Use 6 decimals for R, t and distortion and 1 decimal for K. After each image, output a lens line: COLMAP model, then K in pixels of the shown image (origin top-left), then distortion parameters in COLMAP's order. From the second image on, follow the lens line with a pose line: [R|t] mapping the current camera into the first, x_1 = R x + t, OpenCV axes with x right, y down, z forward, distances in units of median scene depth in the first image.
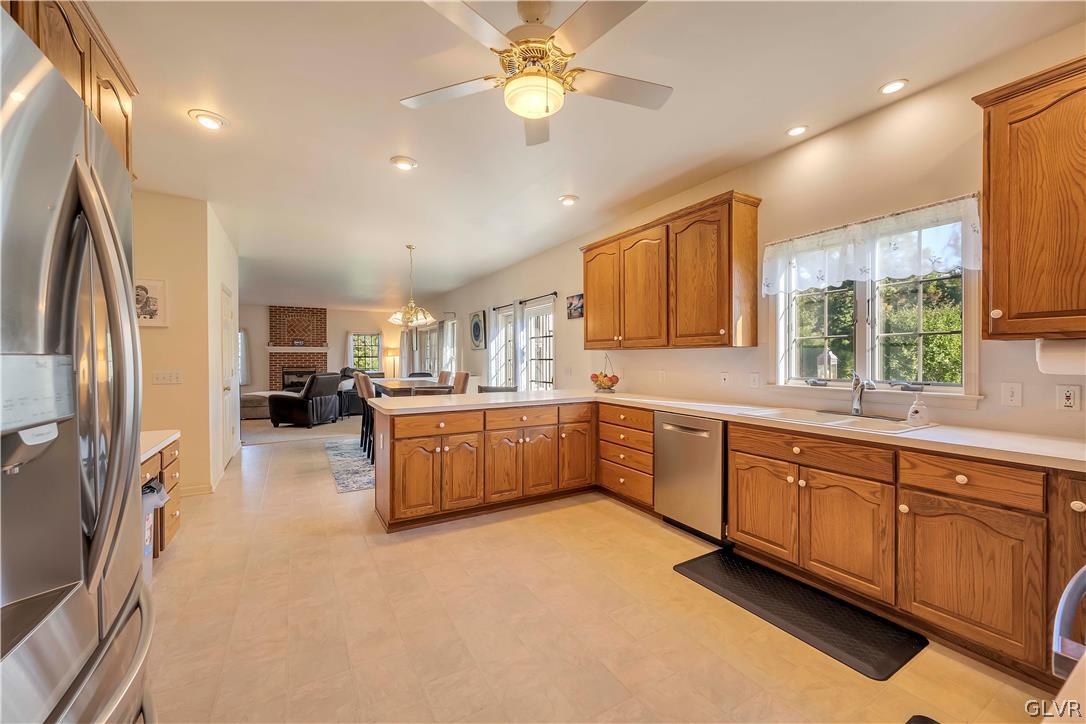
lens RADIAL K [[430.4, 0, 543.0], [0, 430.4, 362.0], [0, 0, 1]] dist [-0.001349, -0.000189]
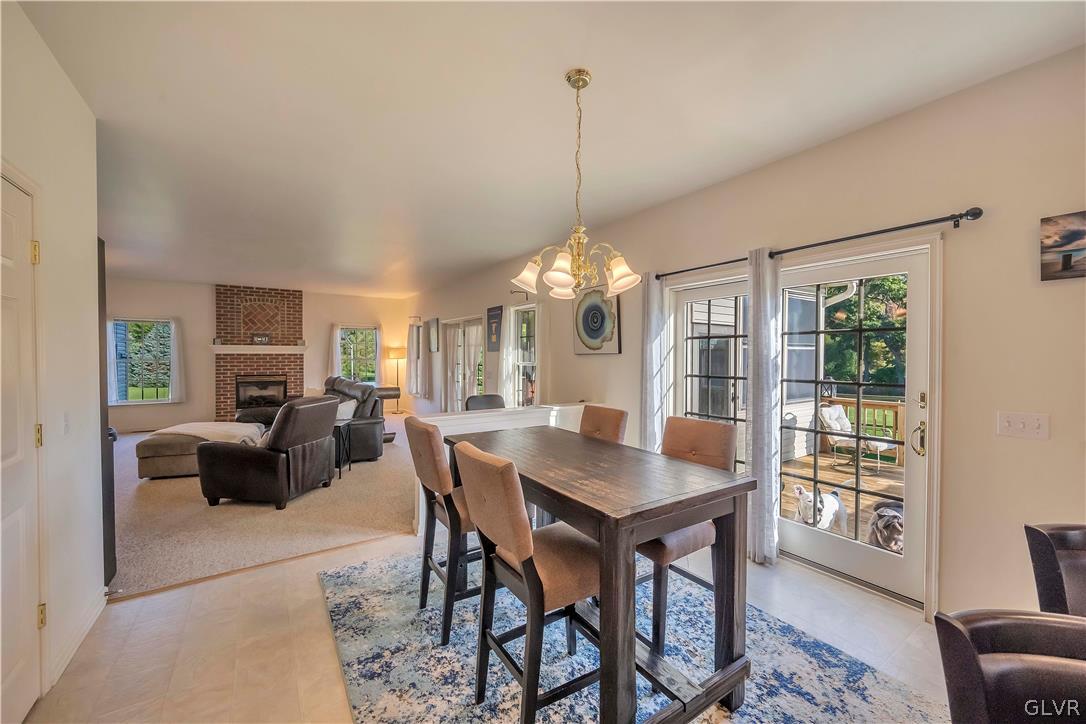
lens RADIAL K [[430.4, 0, 543.0], [0, 430.4, 362.0], [0, 0, 1]] dist [-0.001349, -0.000189]
pose [[0.998087, 0.002906, 0.061760, -0.214886], [-0.003233, 0.999981, 0.005200, -0.018537], [-0.061743, -0.005390, 0.998078, 0.382961]]
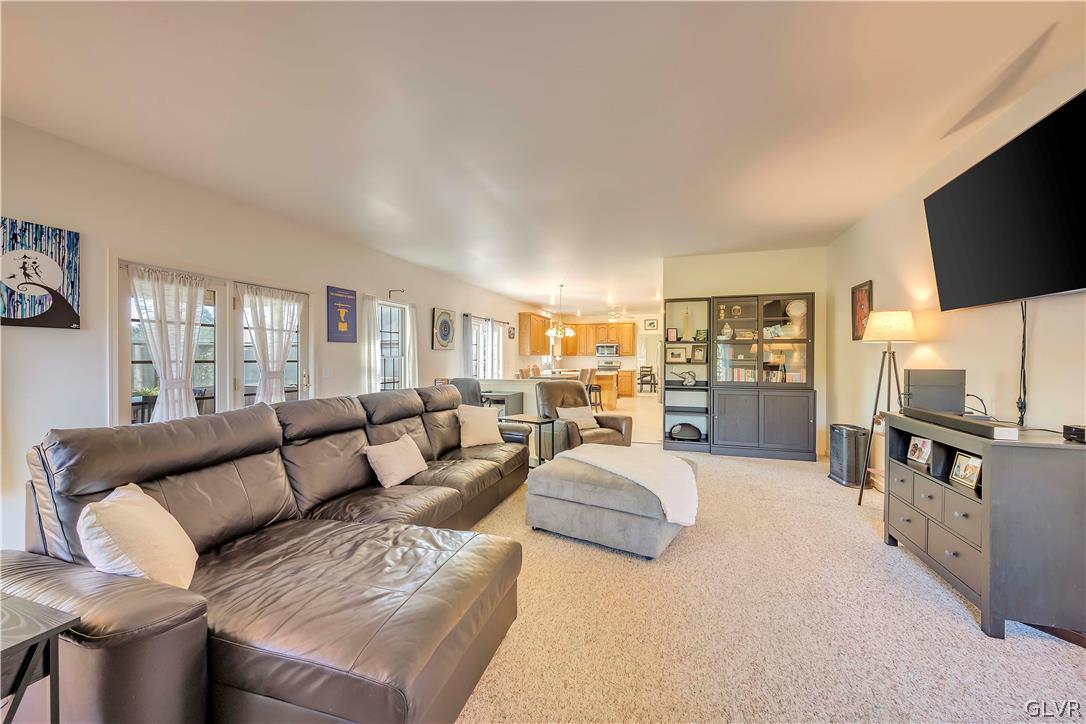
lens RADIAL K [[430.4, 0, 543.0], [0, 430.4, 362.0], [0, 0, 1]] dist [-0.001349, -0.000189]
pose [[-0.679336, -0.007312, 0.733791, -0.825252], [0.006674, 0.999847, 0.016141, -0.013918], [-0.733797, 0.015862, -0.679184, 1.243762]]
